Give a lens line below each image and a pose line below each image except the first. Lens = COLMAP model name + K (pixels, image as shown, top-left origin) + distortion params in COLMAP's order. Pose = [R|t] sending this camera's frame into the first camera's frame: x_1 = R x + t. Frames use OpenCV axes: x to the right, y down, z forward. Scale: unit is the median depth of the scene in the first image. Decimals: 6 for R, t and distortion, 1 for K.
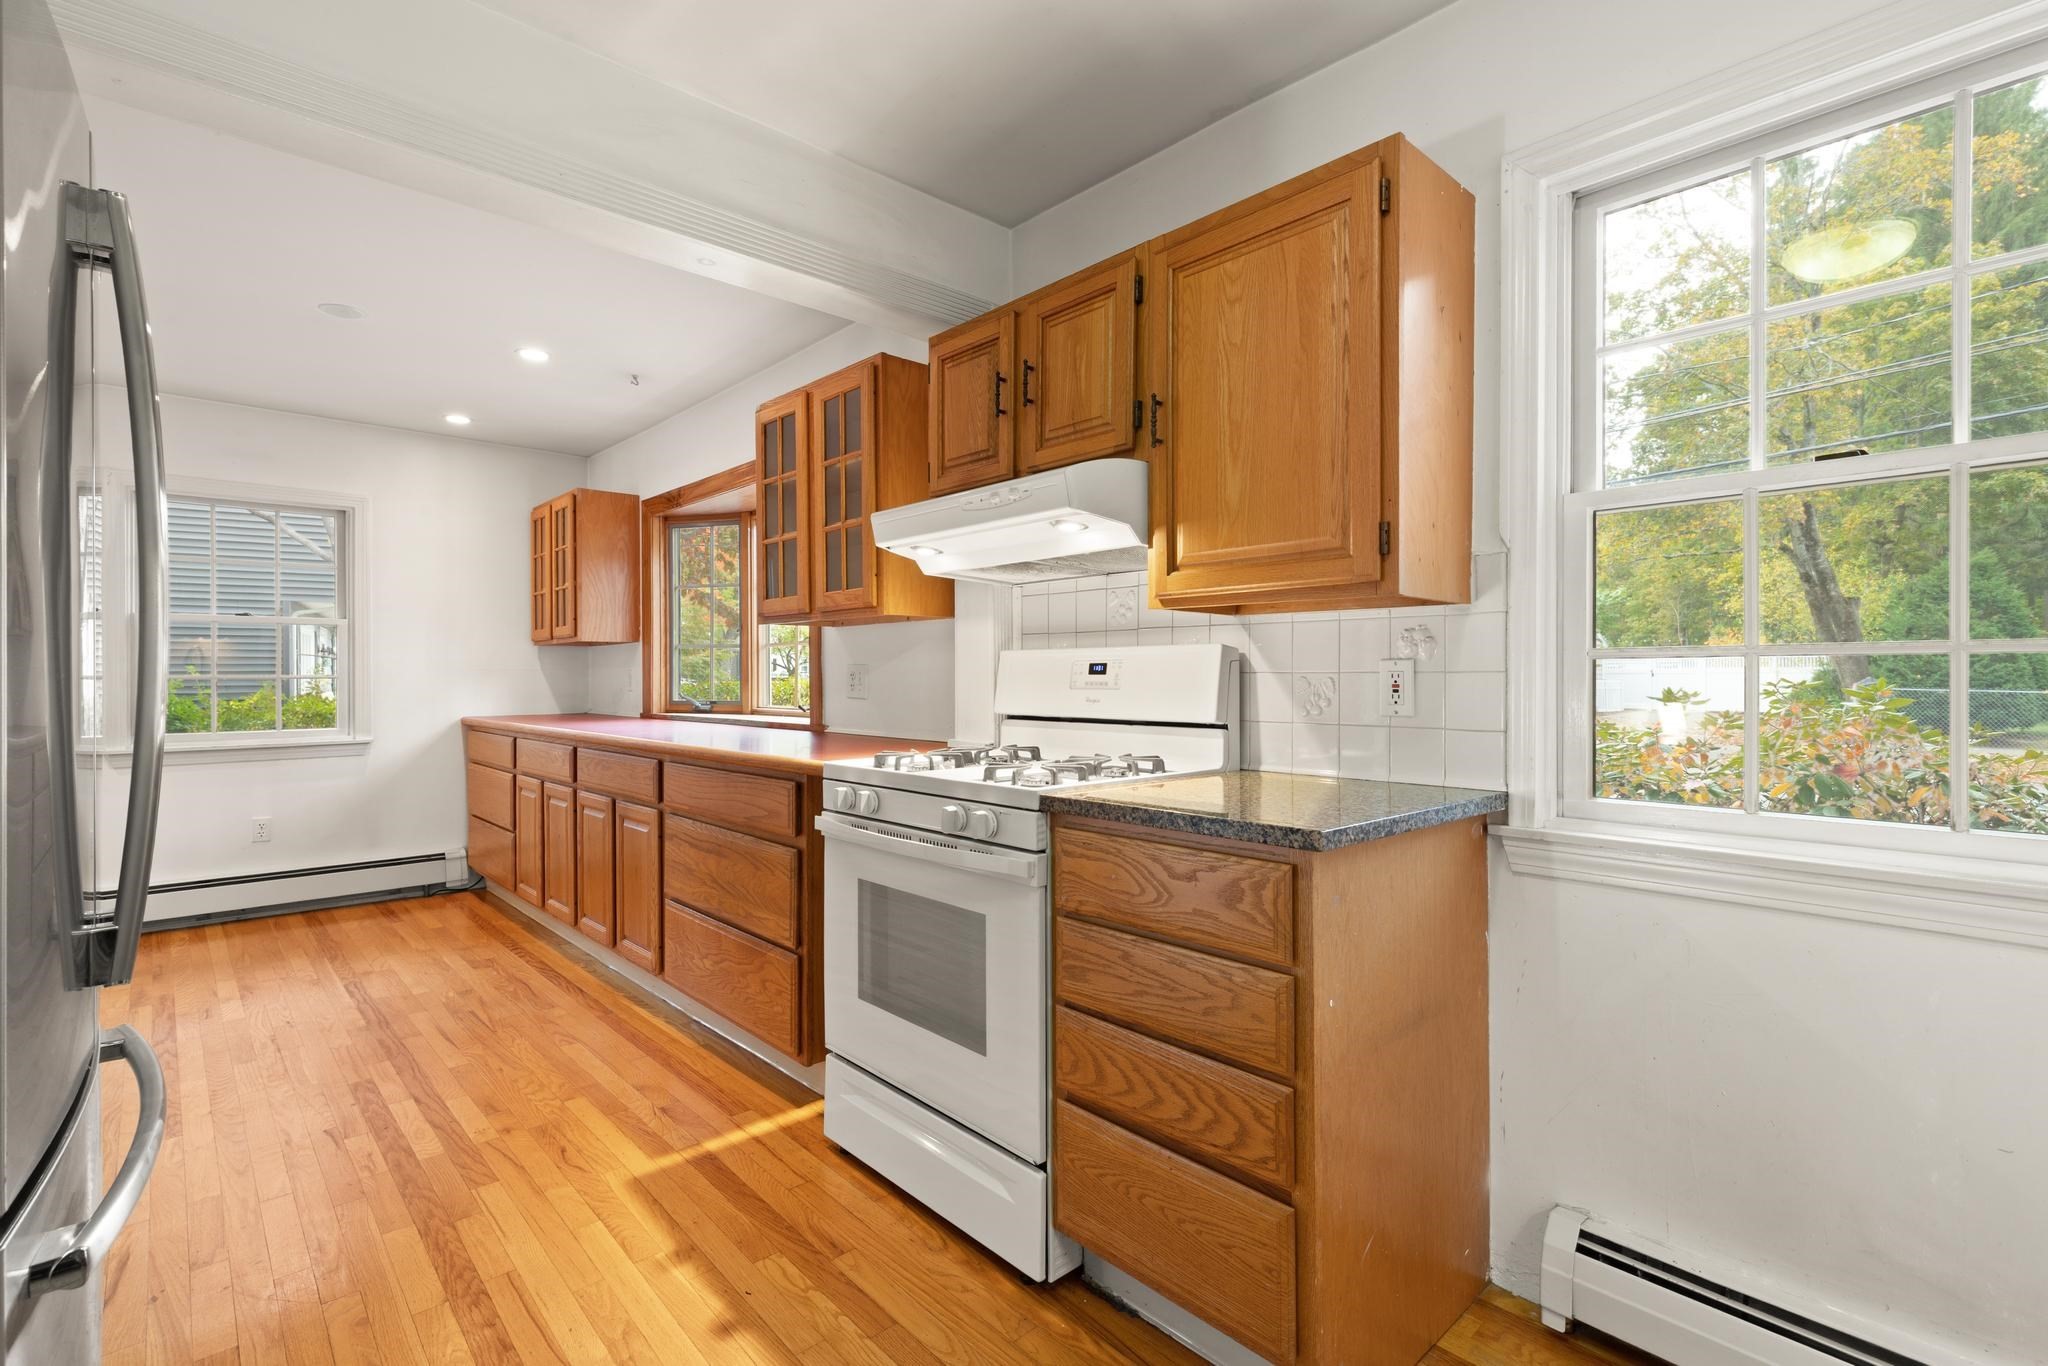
lens RADIAL K [[952.9, 0, 1020.0], [0, 952.9, 675.9], [0, 0, 1]] dist [0.010165, -0.001228]
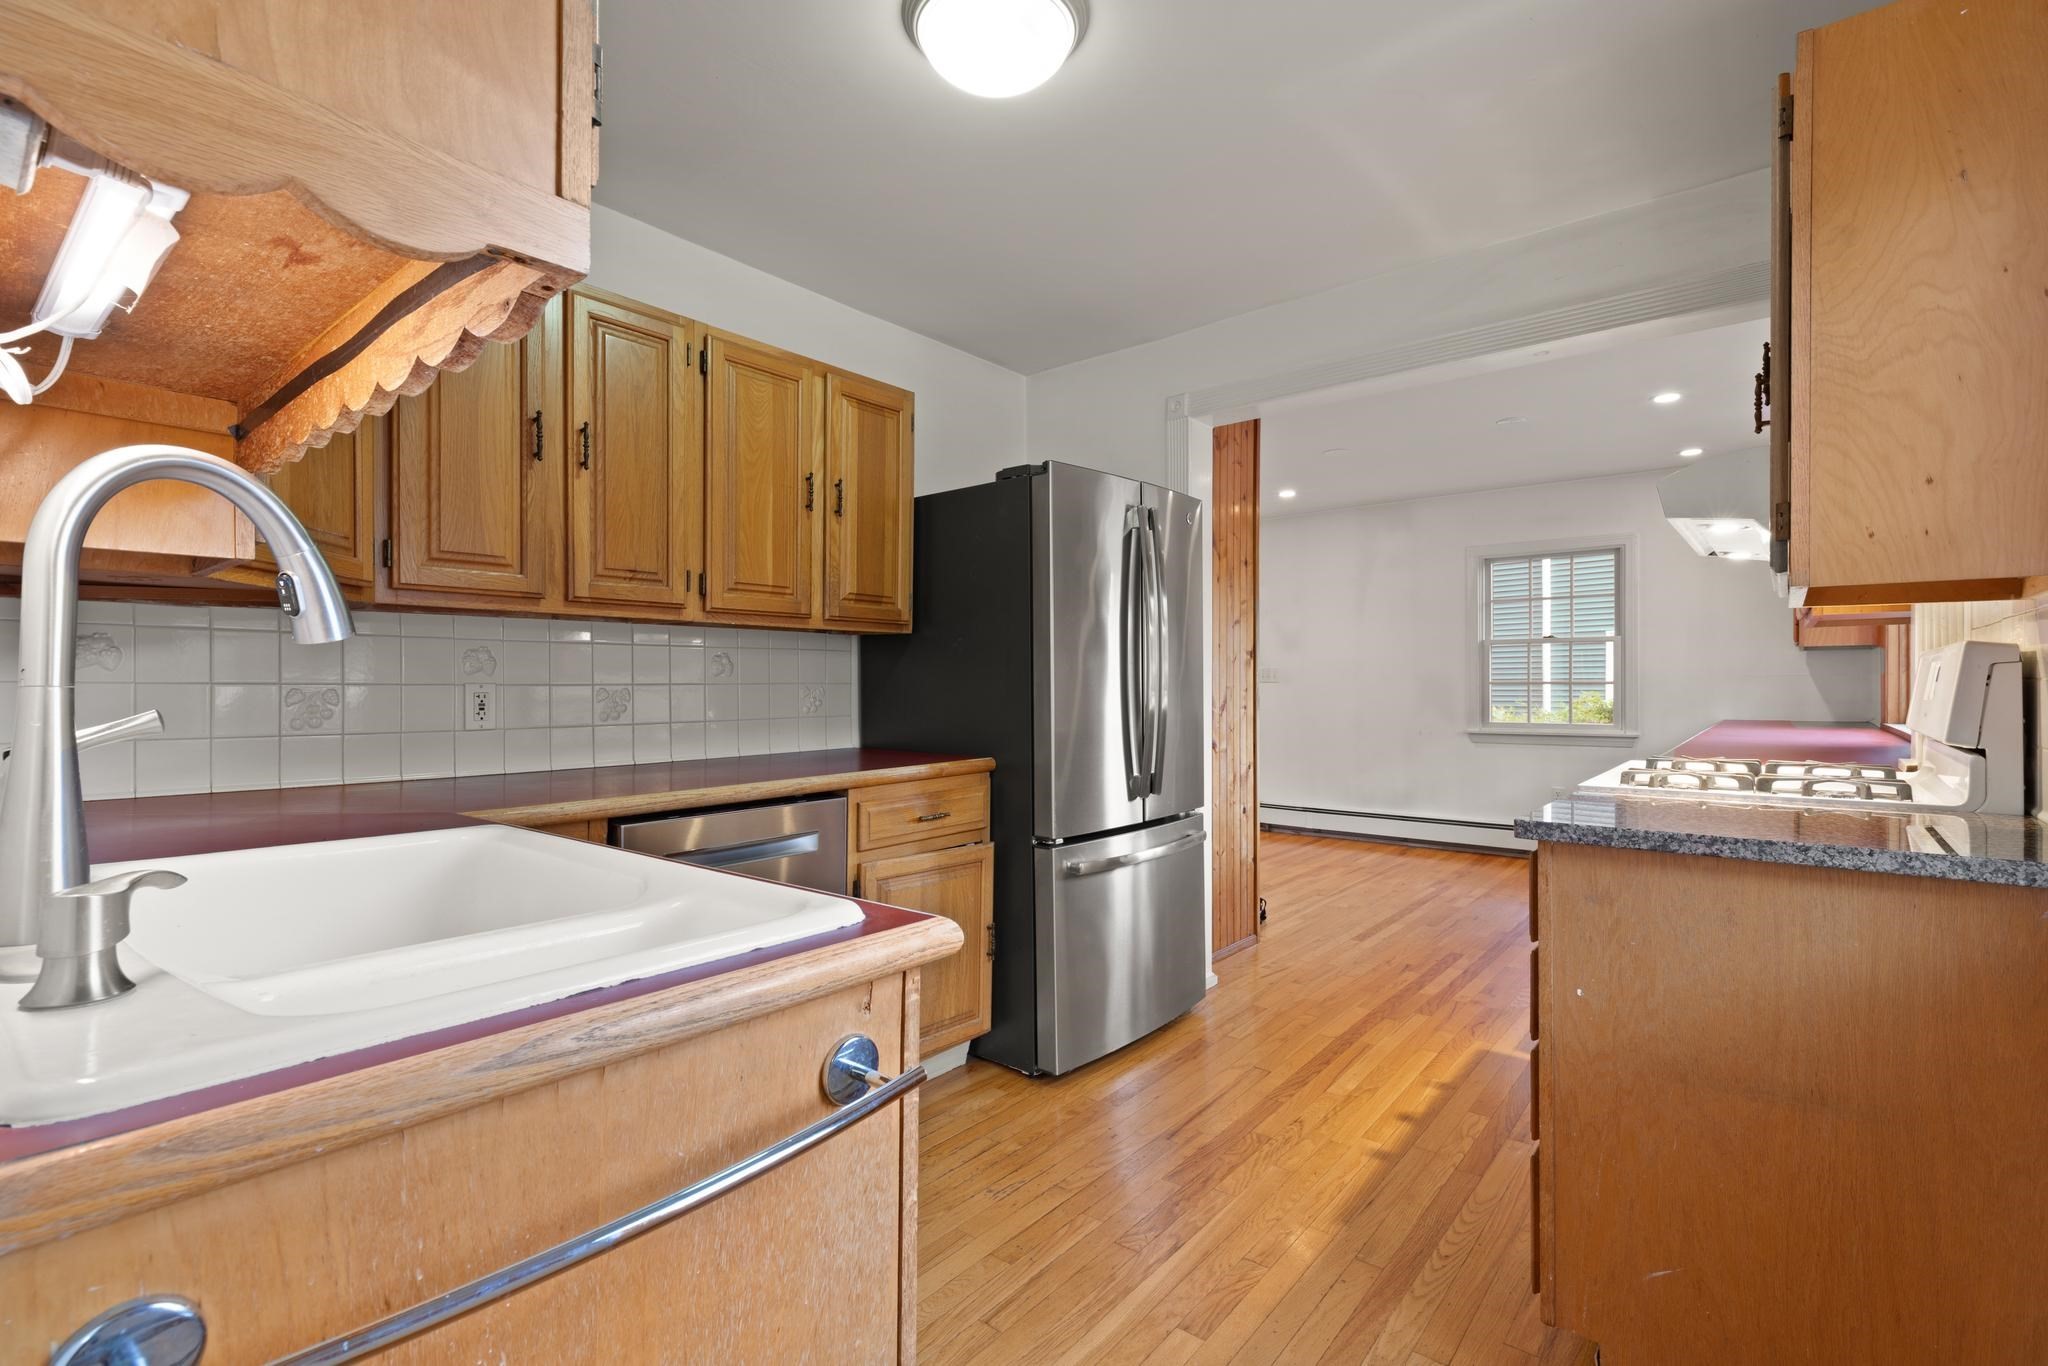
lens RADIAL K [[952.9, 0, 1020.0], [0, 952.9, 675.9], [0, 0, 1]] dist [0.010165, -0.001228]
pose [[0.131875, -0.005504, -0.991251, 0.882419], [-0.000622, 0.999984, -0.005635, 0.000309], [0.991266, 0.001360, 0.131870, 0.164232]]
